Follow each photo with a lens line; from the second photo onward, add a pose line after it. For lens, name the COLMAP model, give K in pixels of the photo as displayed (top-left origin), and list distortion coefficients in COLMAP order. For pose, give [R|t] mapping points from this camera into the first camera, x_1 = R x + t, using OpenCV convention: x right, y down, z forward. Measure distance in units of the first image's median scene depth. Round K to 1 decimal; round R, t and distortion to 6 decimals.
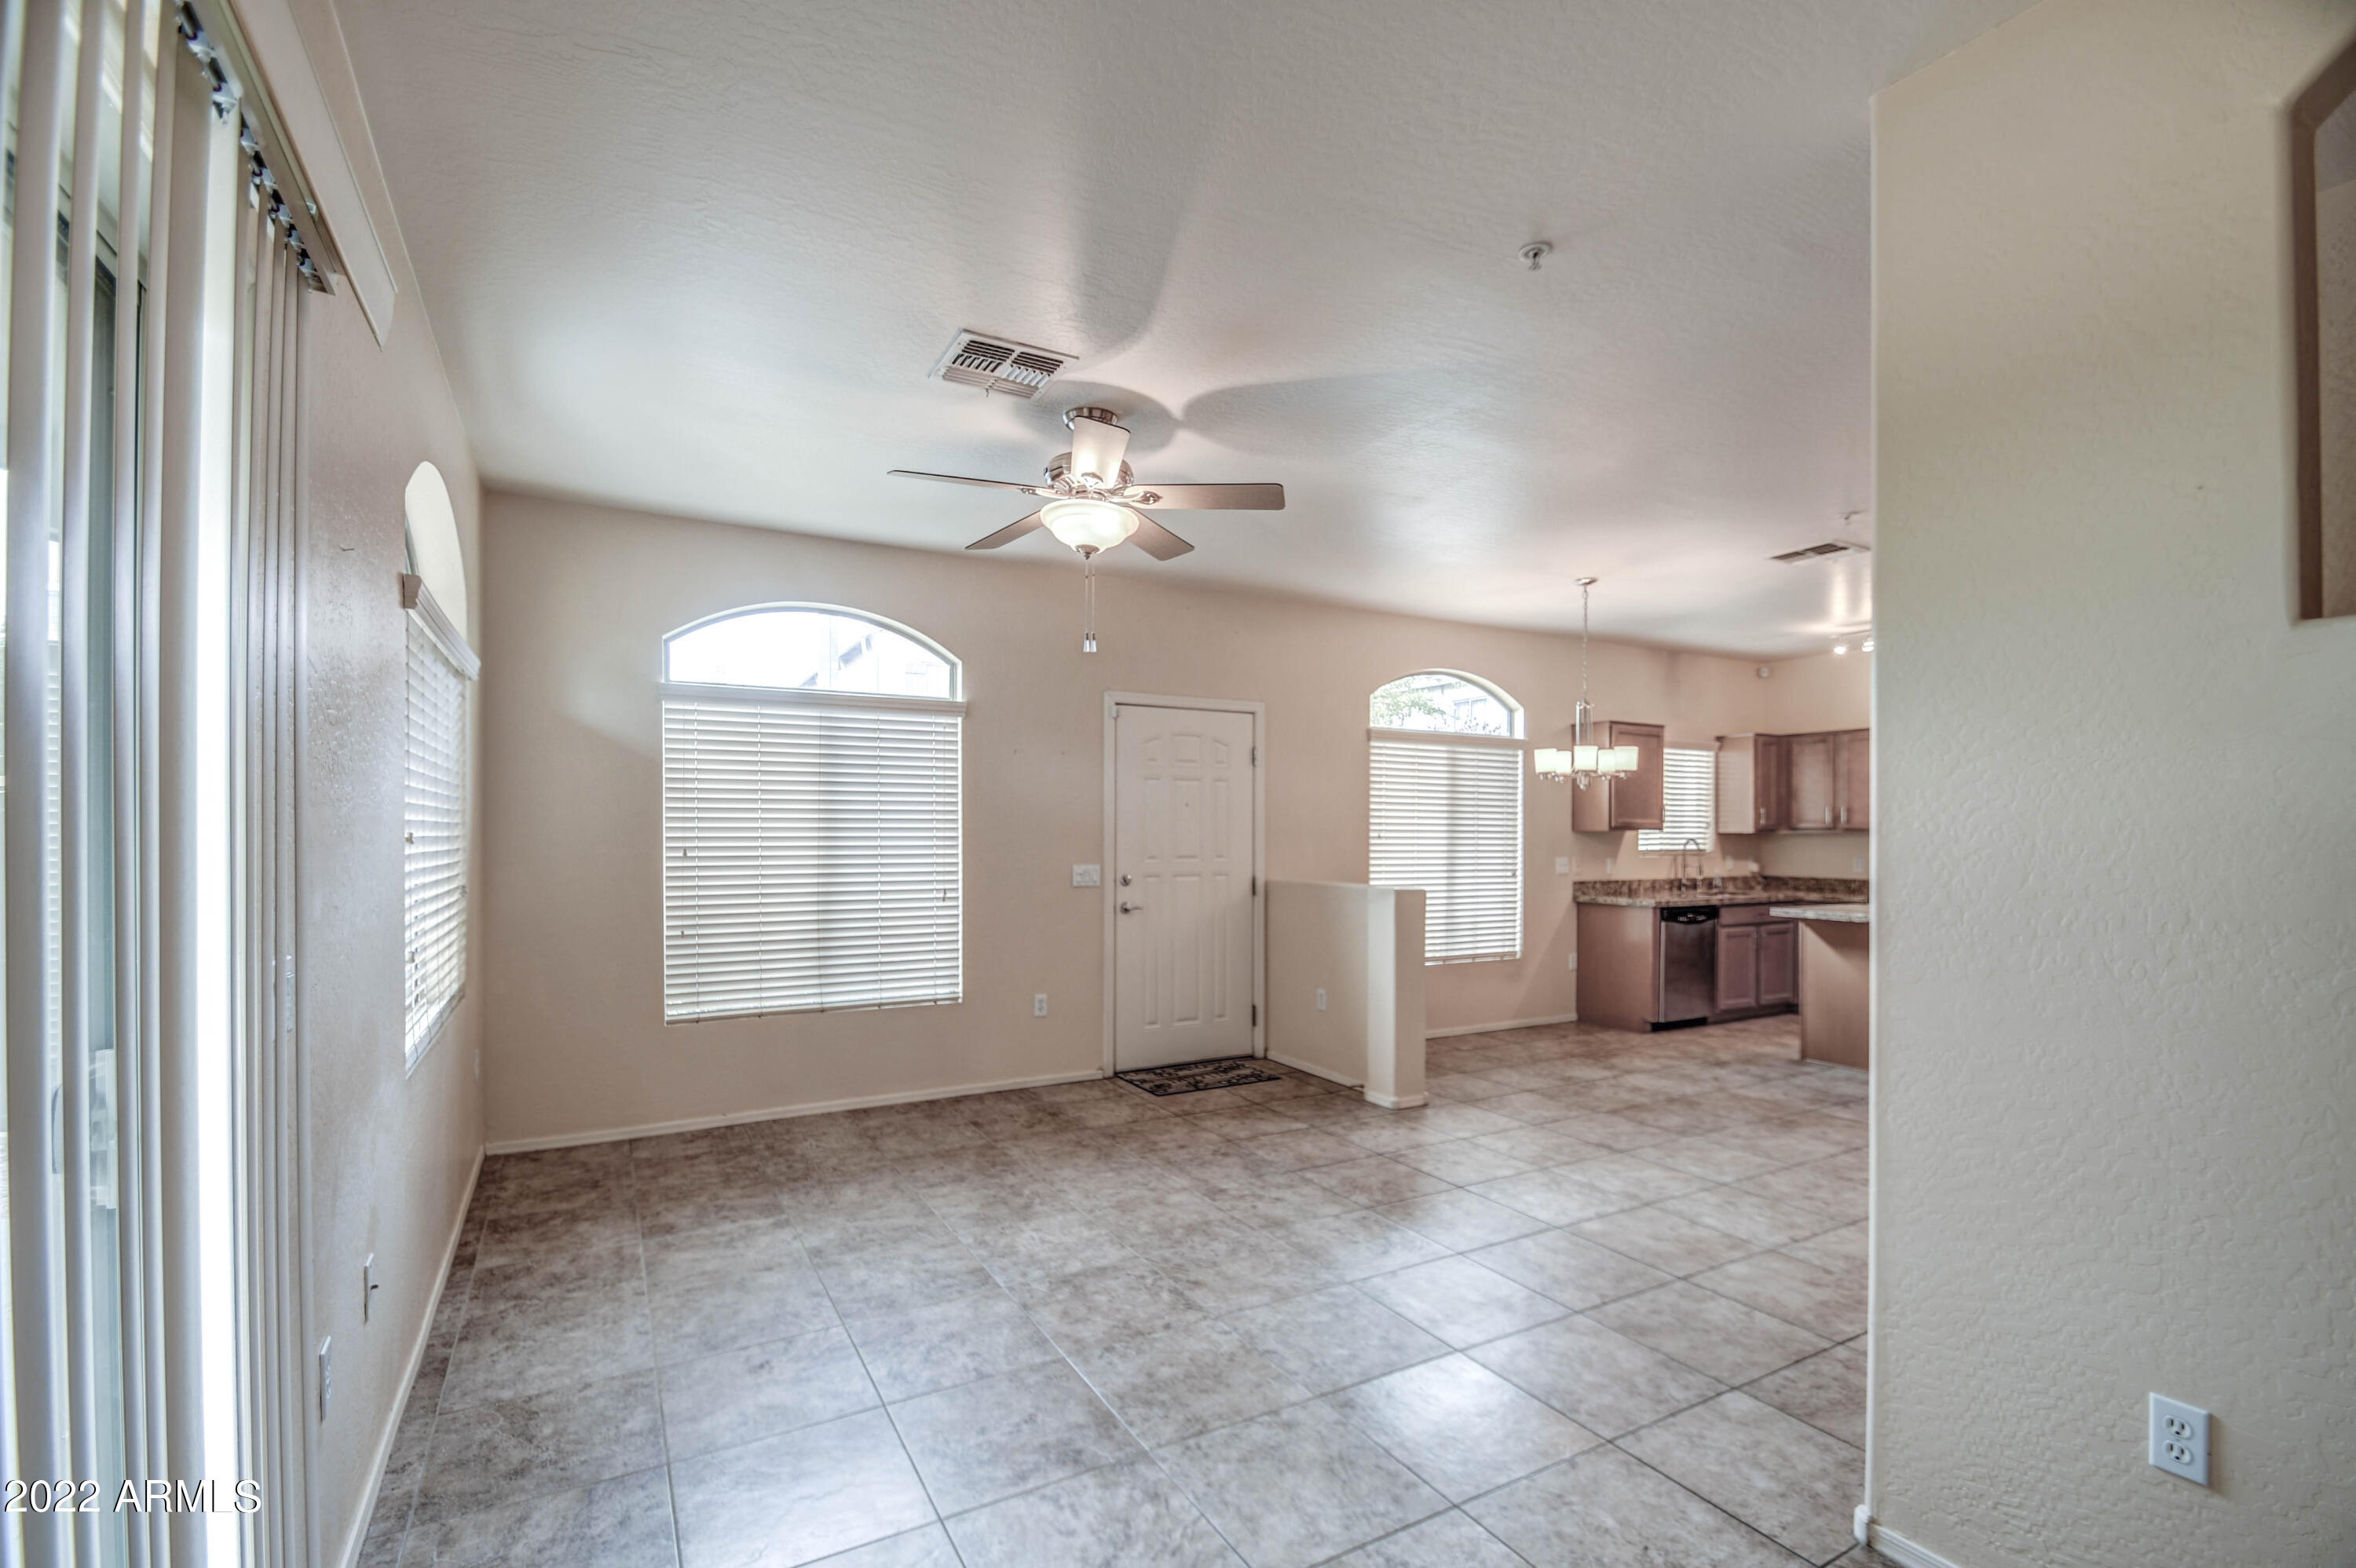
lens RADIAL K [[1048.7, 0, 1173.3], [0, 1048.7, 830.0], [0, 0, 1]] dist [0.009684, -0.014148]
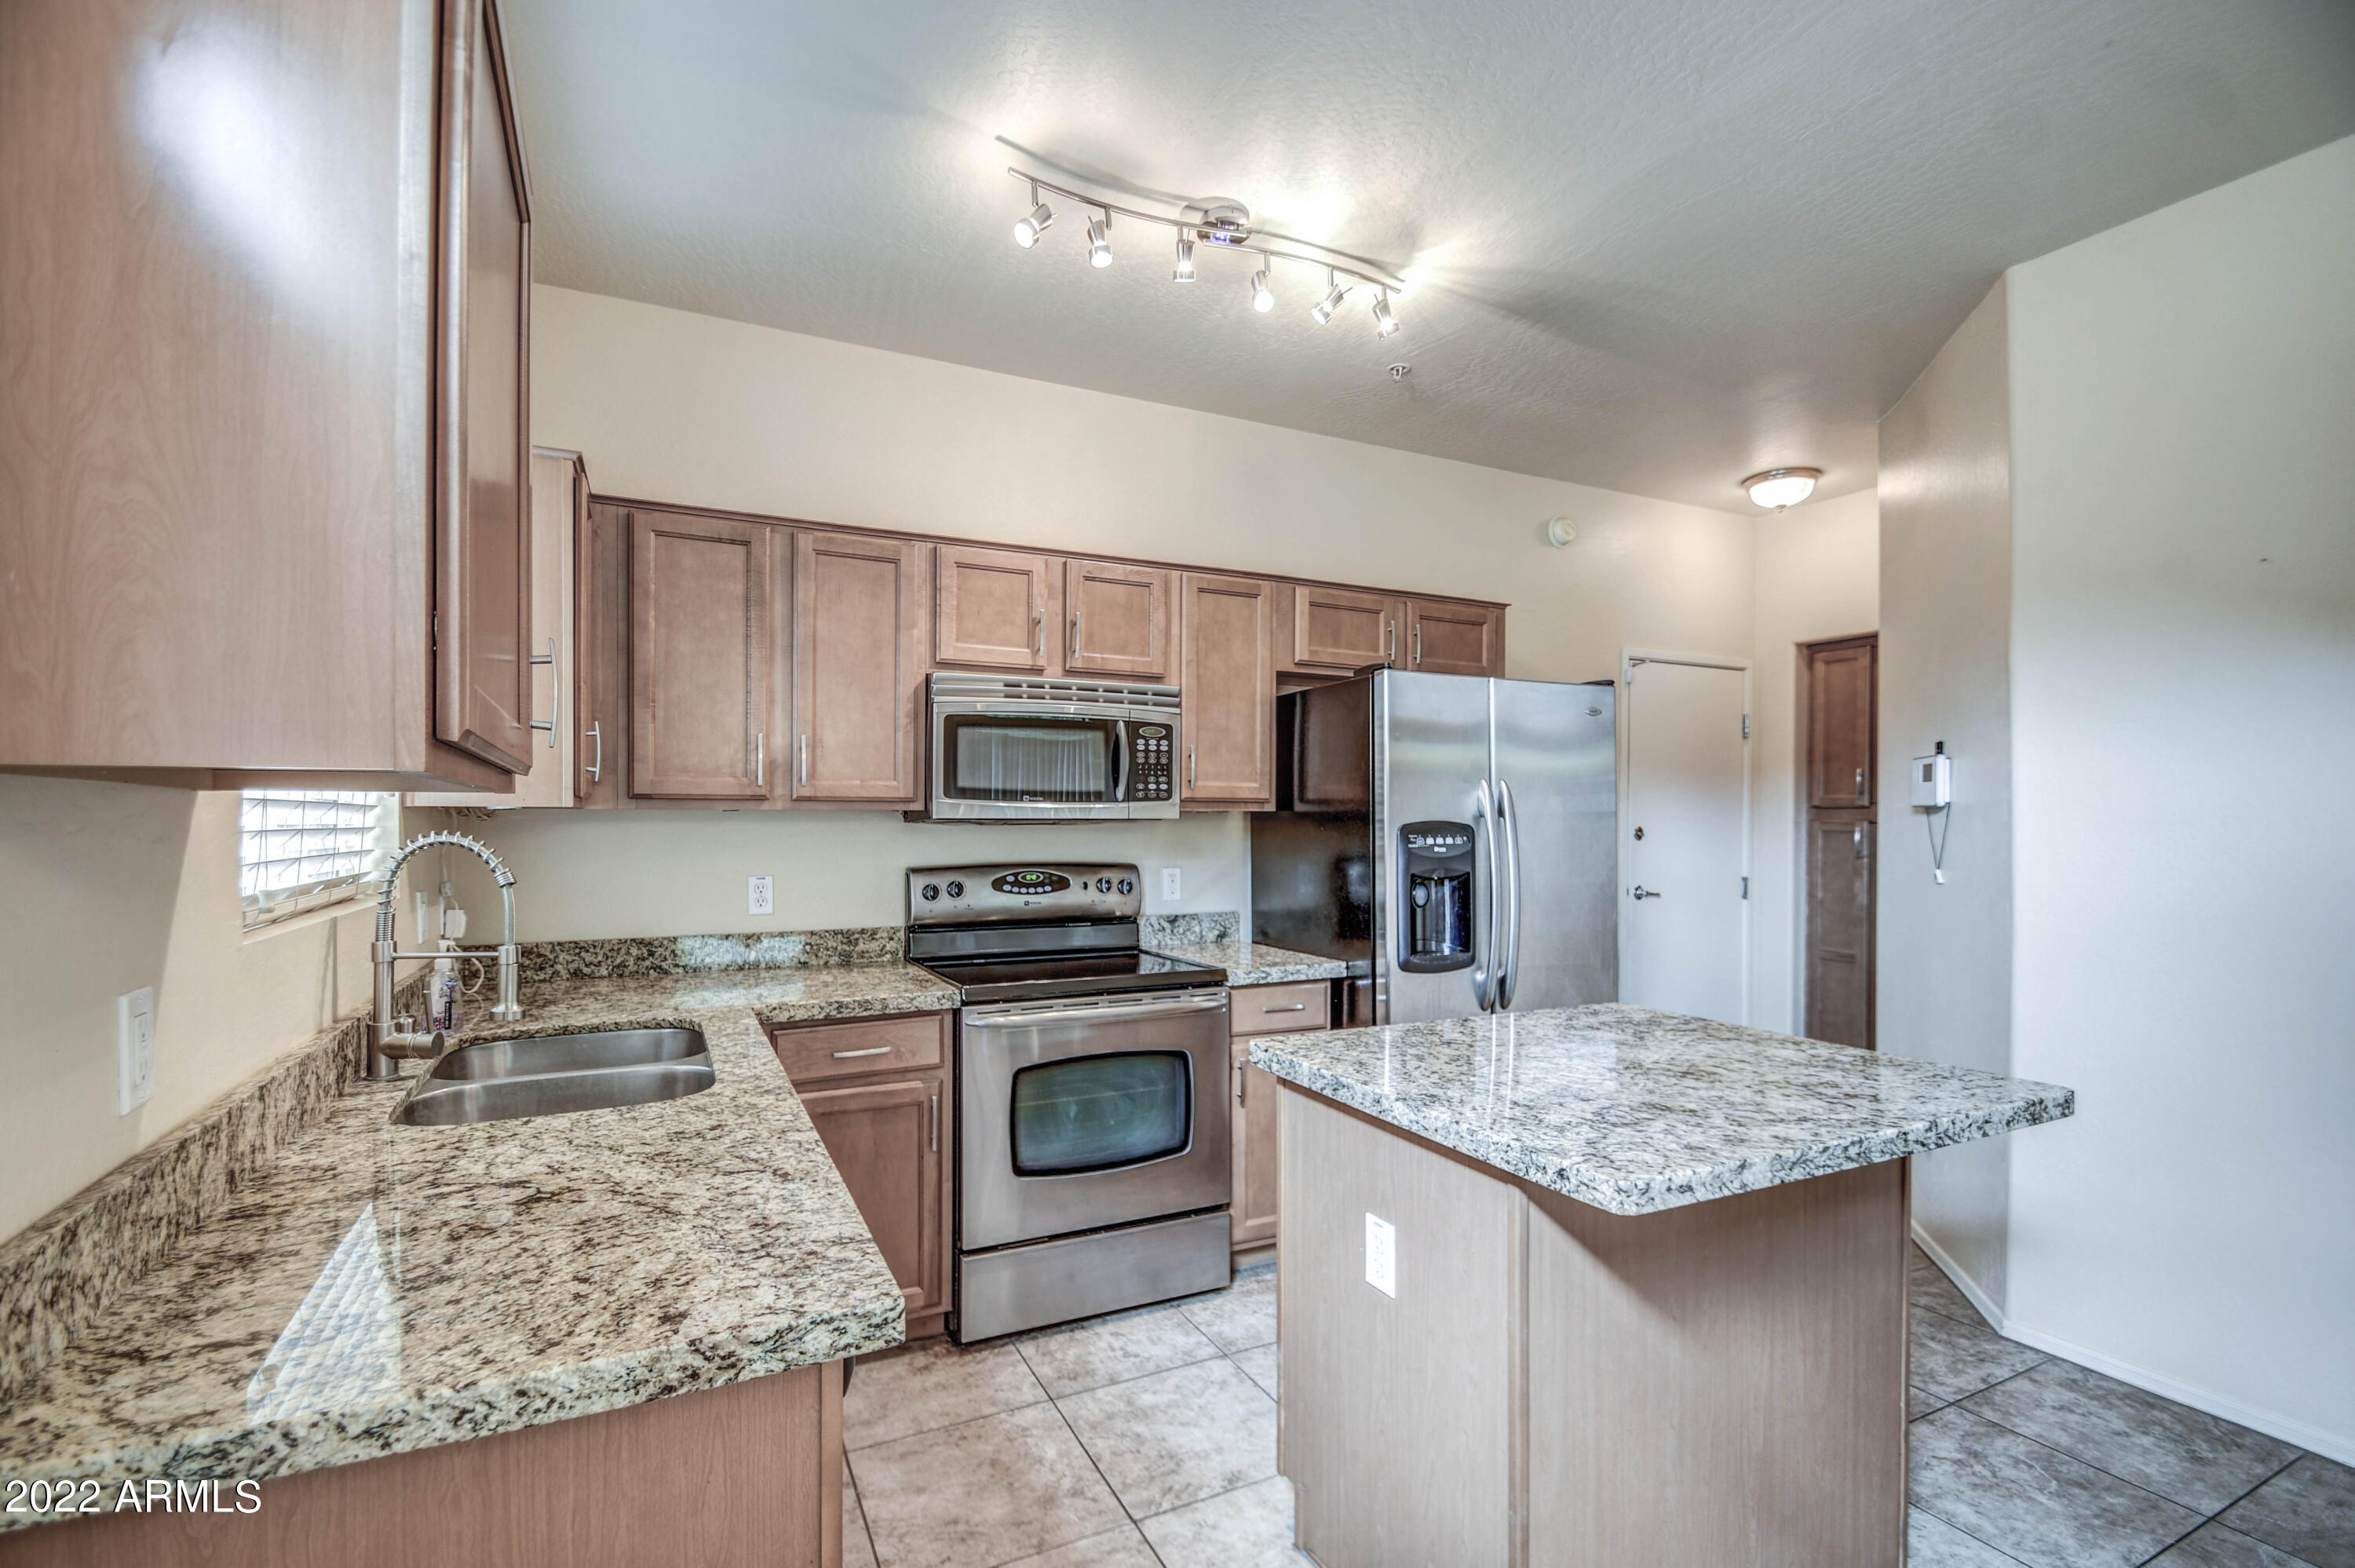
lens RADIAL K [[1048.2, 0, 1166.2], [0, 1048.2, 819.4], [0, 0, 1]] dist [0.009684, -0.014148]
pose [[0.062405, -0.002252, 0.998048, 0.474852], [-0.002117, 0.999995, 0.002389, 0.007782], [-0.998049, -0.002262, 0.062400, 1.392689]]
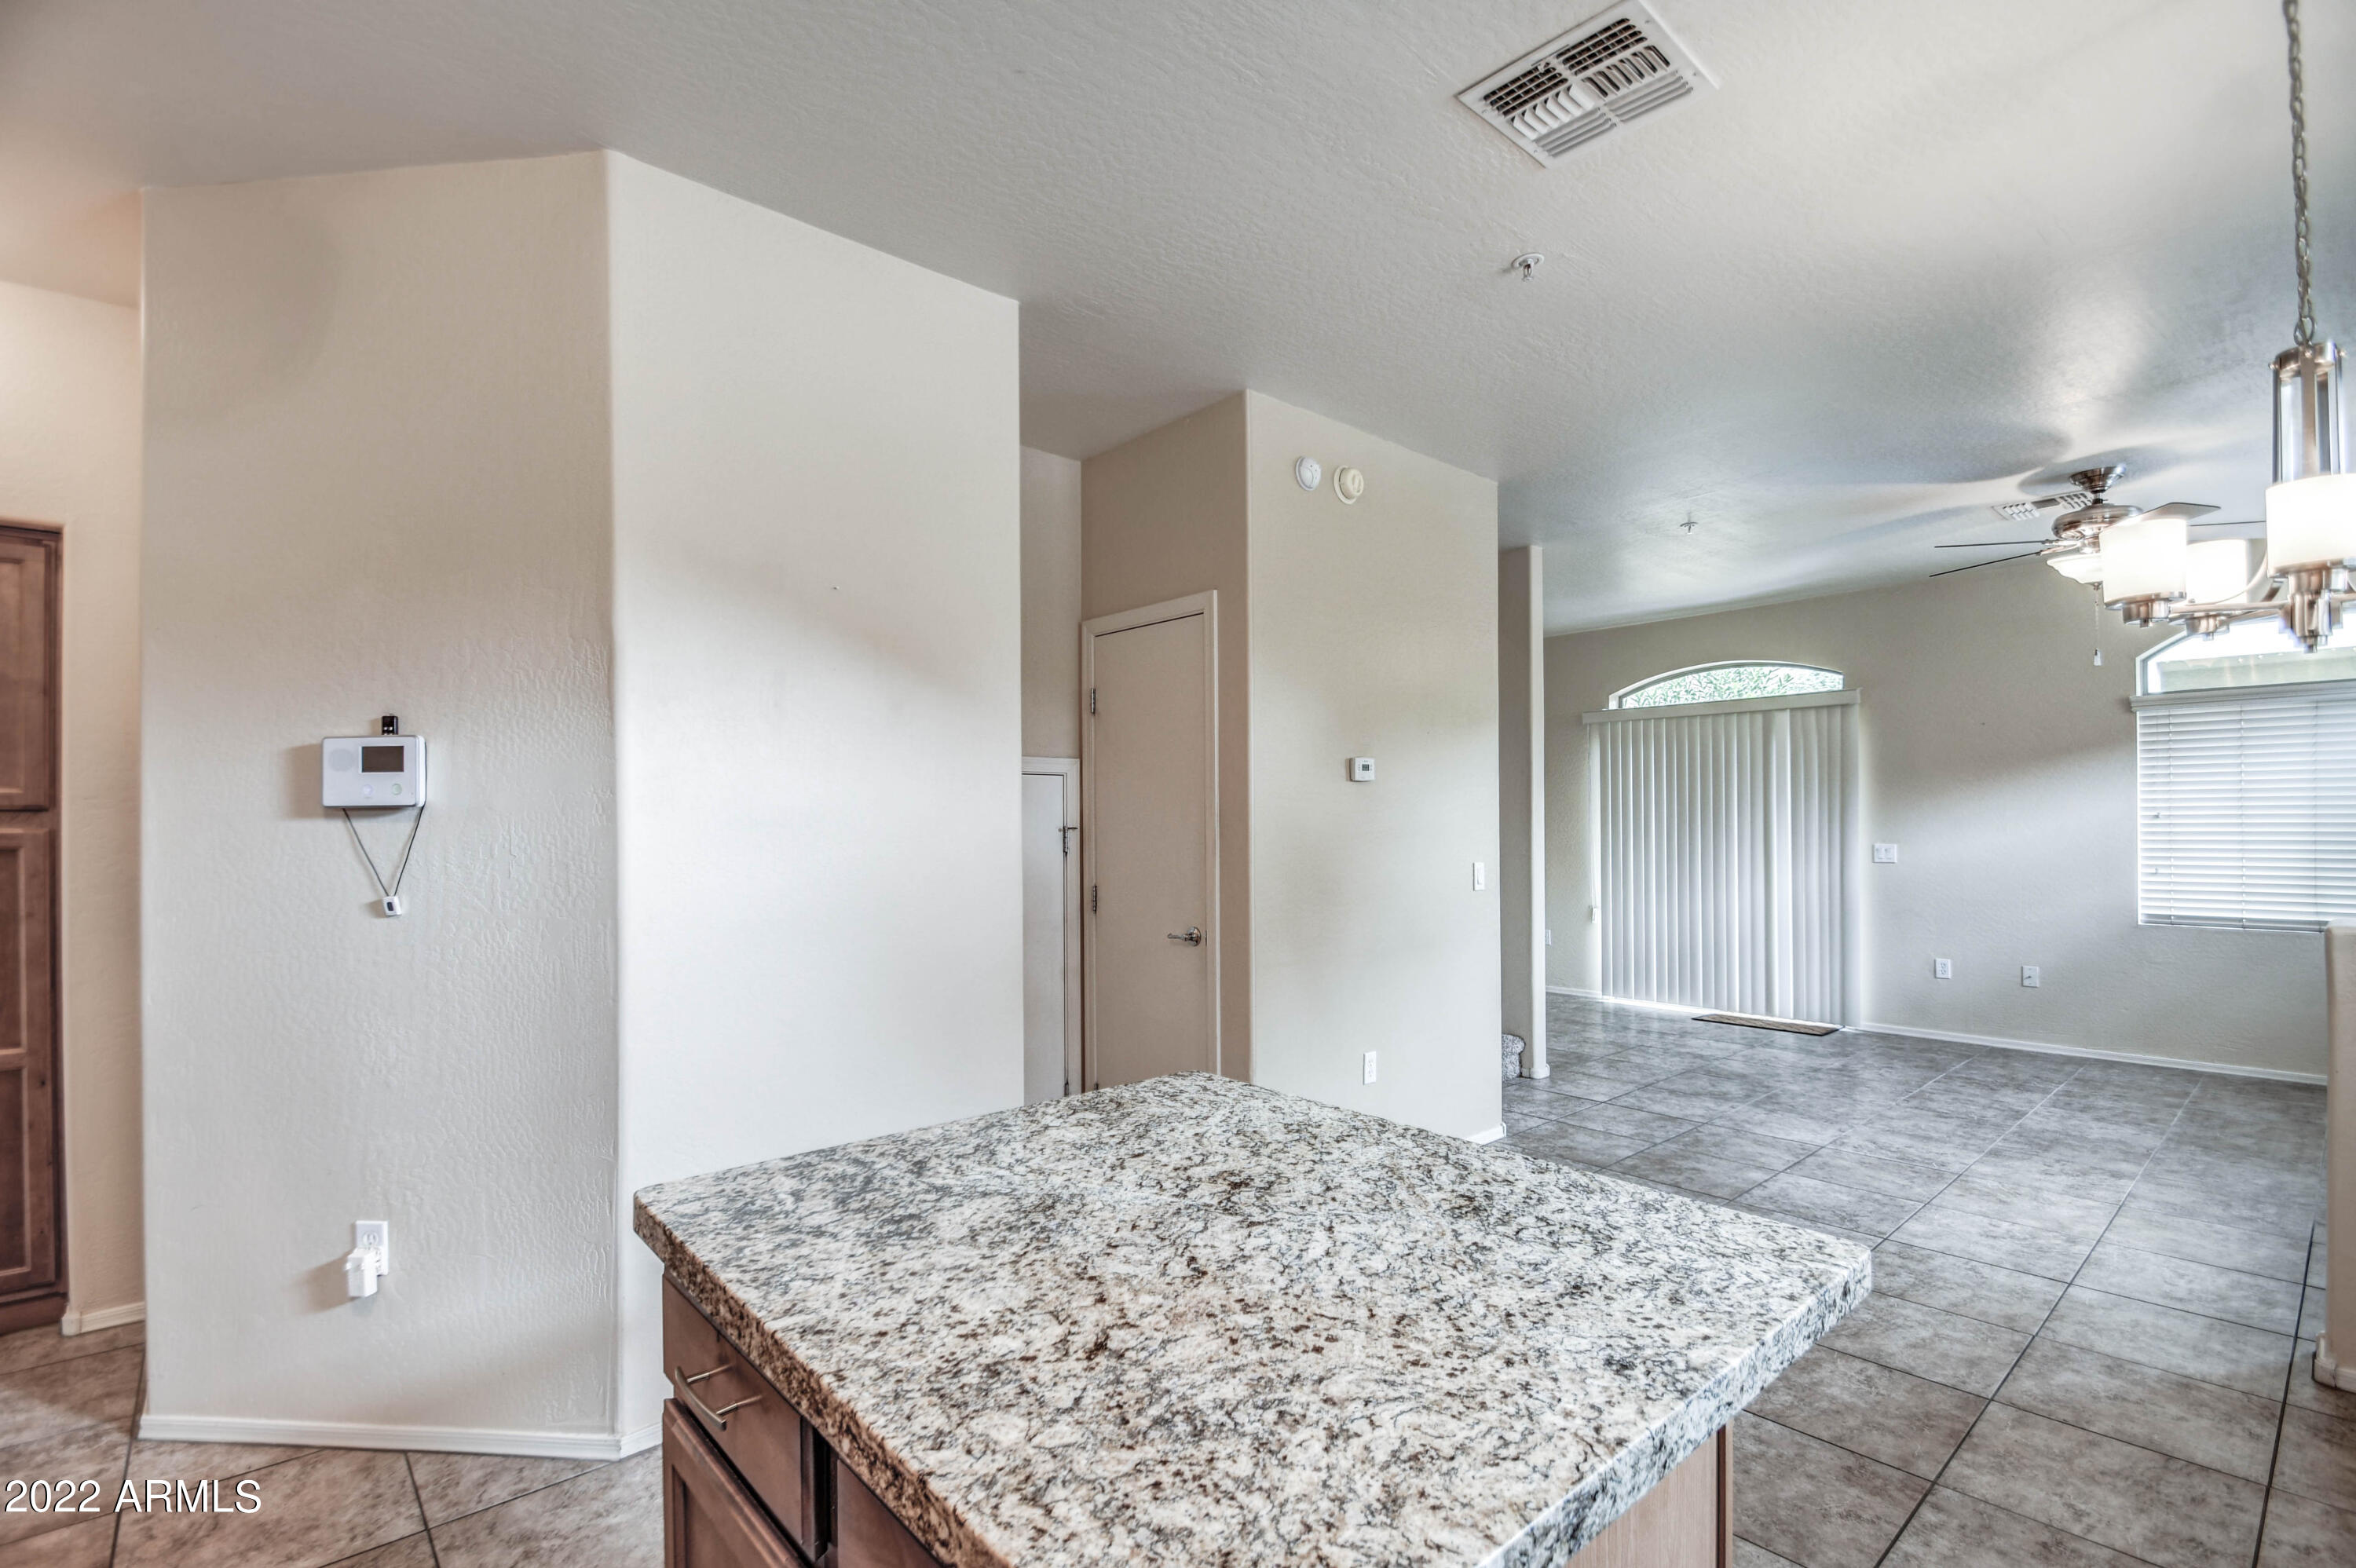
lens RADIAL K [[1048.7, 0, 1132.8], [0, 1048.7, 820.8], [0, 0, 1]] dist [0.009684, -0.014148]
pose [[-0.984097, 0.006026, -0.177532, 0.924654], [0.006608, 0.999975, -0.002689, 0.007804], [0.177511, -0.003819, -0.984111, 1.484281]]
